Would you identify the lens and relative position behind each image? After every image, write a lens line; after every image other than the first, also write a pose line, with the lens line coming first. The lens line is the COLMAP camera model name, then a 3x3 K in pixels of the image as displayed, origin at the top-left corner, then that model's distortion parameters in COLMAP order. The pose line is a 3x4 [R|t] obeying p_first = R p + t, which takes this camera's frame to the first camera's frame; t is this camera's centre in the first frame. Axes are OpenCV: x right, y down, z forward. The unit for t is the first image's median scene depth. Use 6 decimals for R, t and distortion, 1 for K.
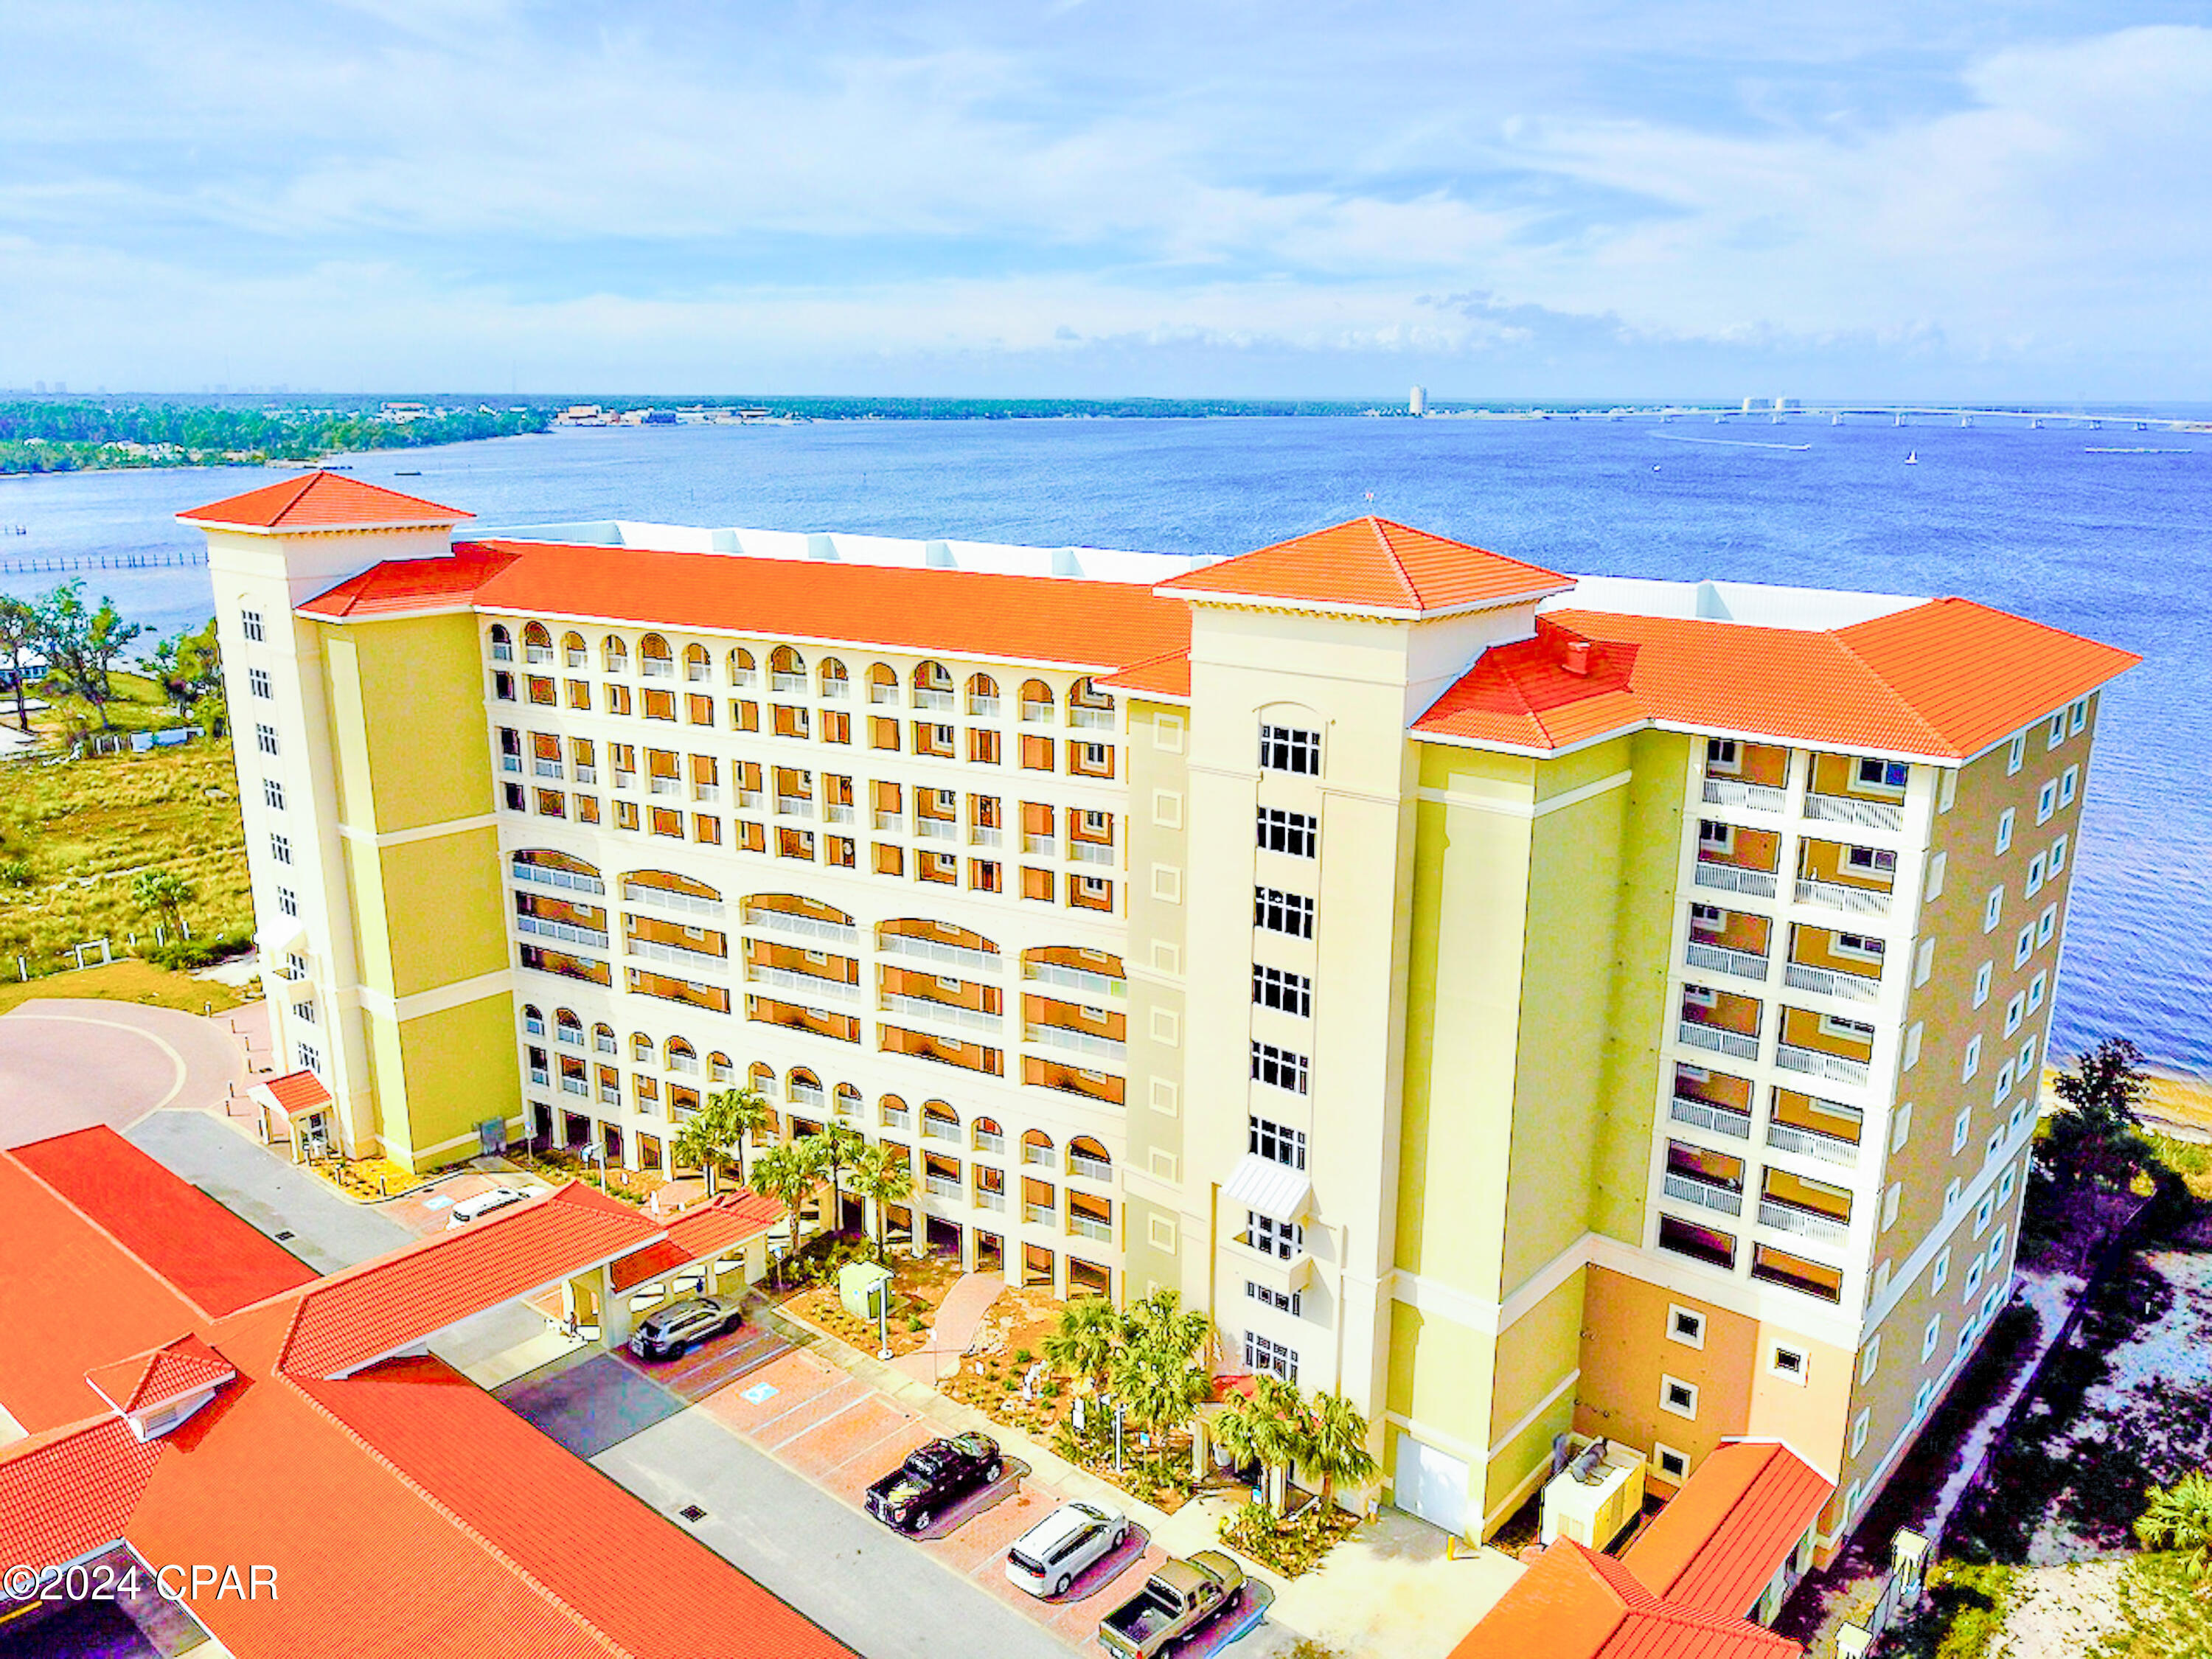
lens RADIAL K [[1713.4, 0, 1104.9], [0, 1713.4, 831.4], [0, 0, 1]] dist [-0.007722, 0.008058]
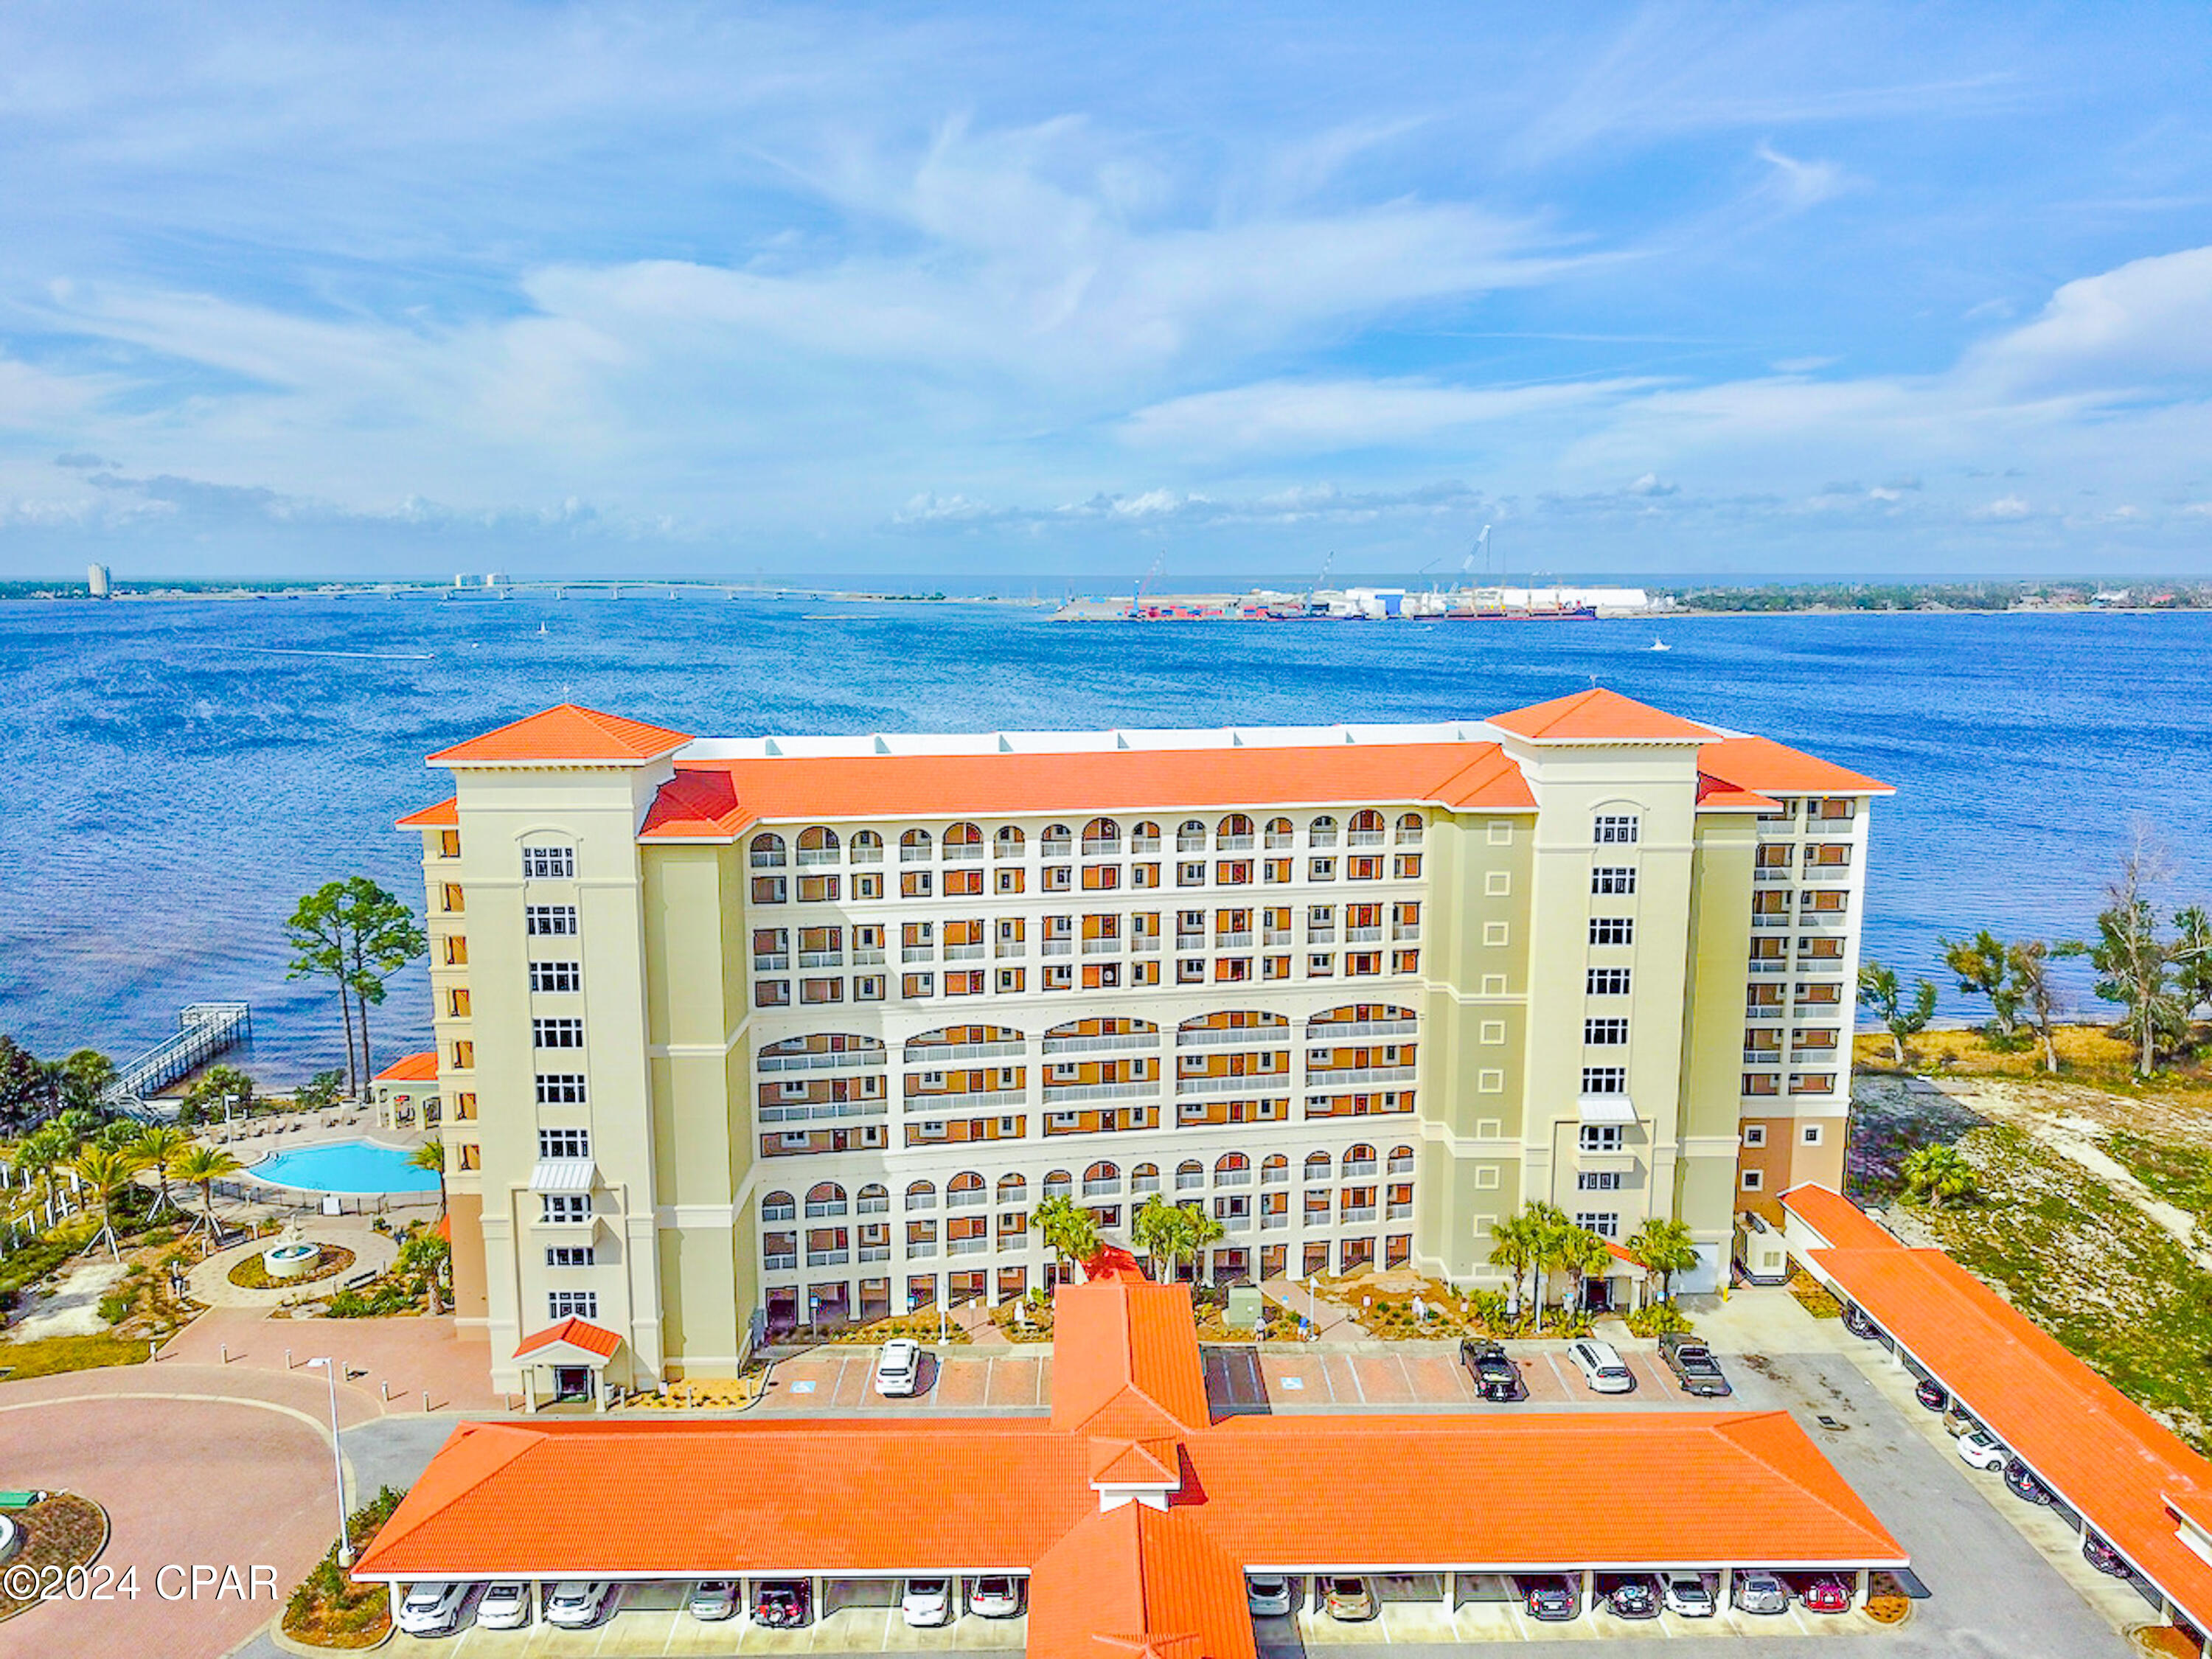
lens RADIAL K [[1713.4, 0, 1104.9], [0, 1713.4, 831.4], [0, 0, 1]] dist [-0.007722, 0.008058]
pose [[0.746554, -0.106013, 0.656824, -1.025449], [0.169880, 0.984874, -0.034126, -0.056132], [-0.643271, 0.137059, 0.753271, 0.057067]]
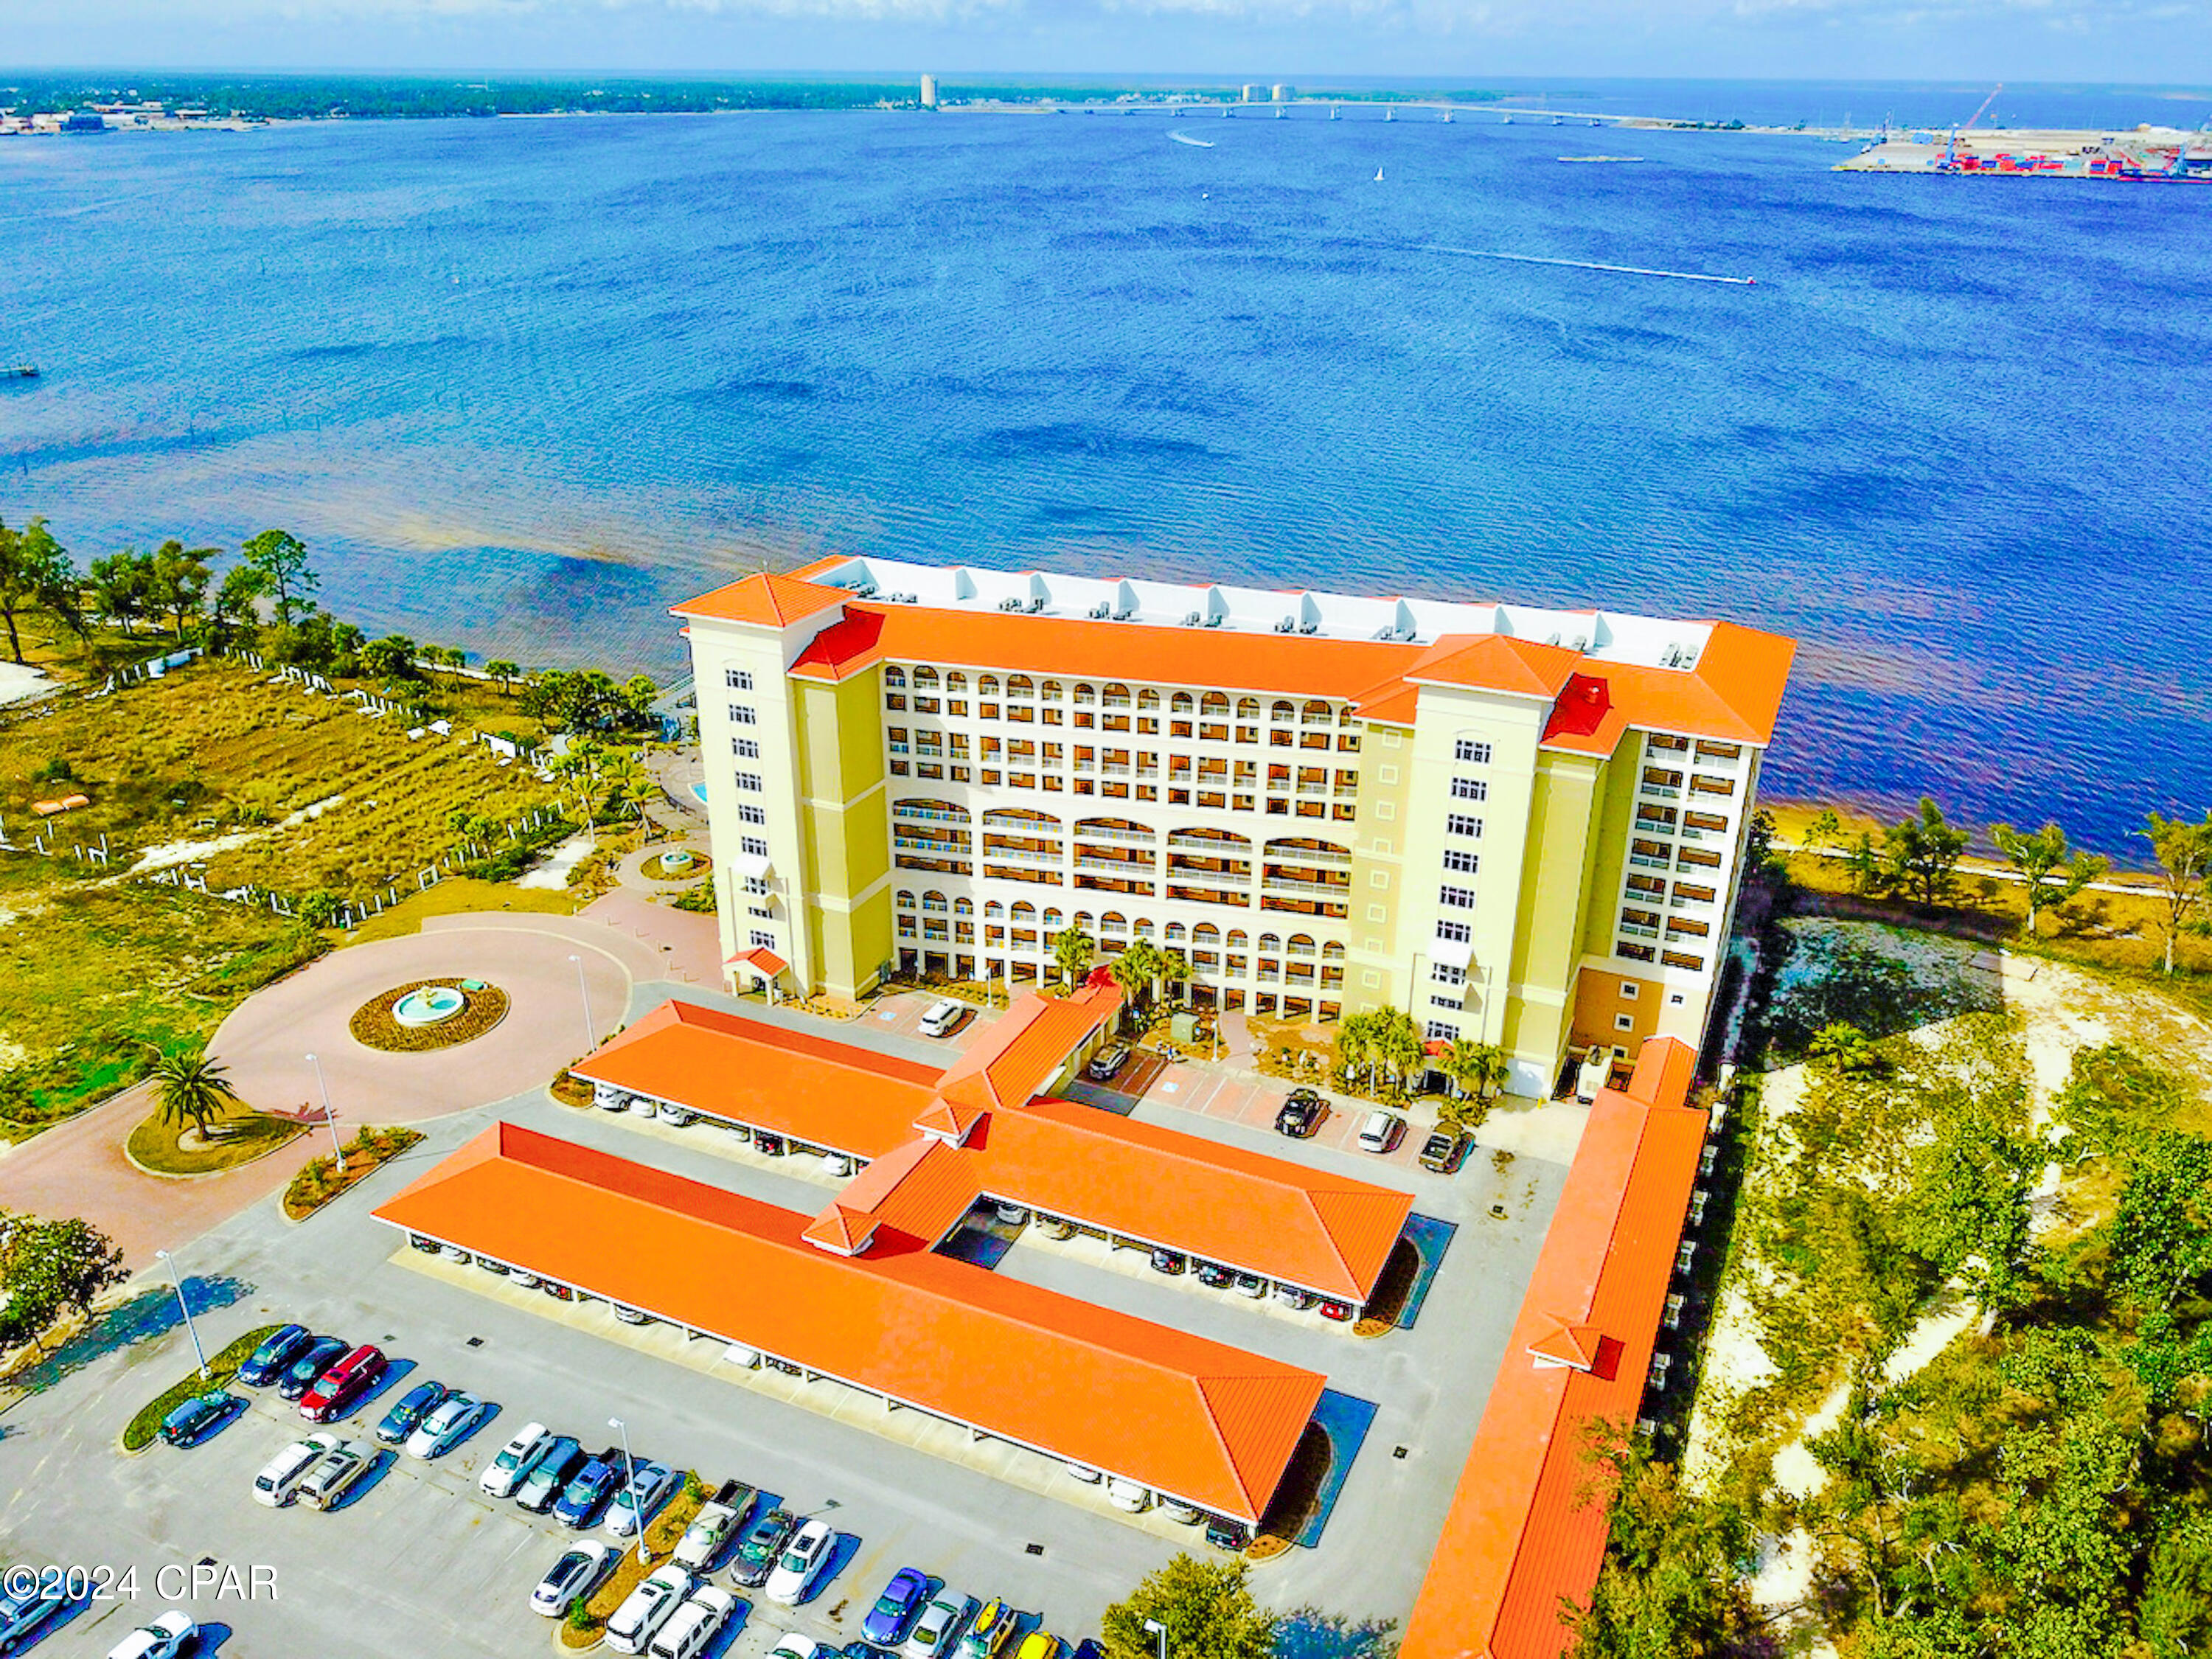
lens RADIAL K [[1721.5, 0, 1098.2], [0, 1721.5, 825.2], [0, 0, 1]] dist [0.008275, -0.008406]
pose [[0.961183, -0.110626, 0.252765, -0.676135], [0.066843, 0.982176, 0.175679, -0.278968], [-0.267694, -0.151964, 0.951445, -0.700473]]
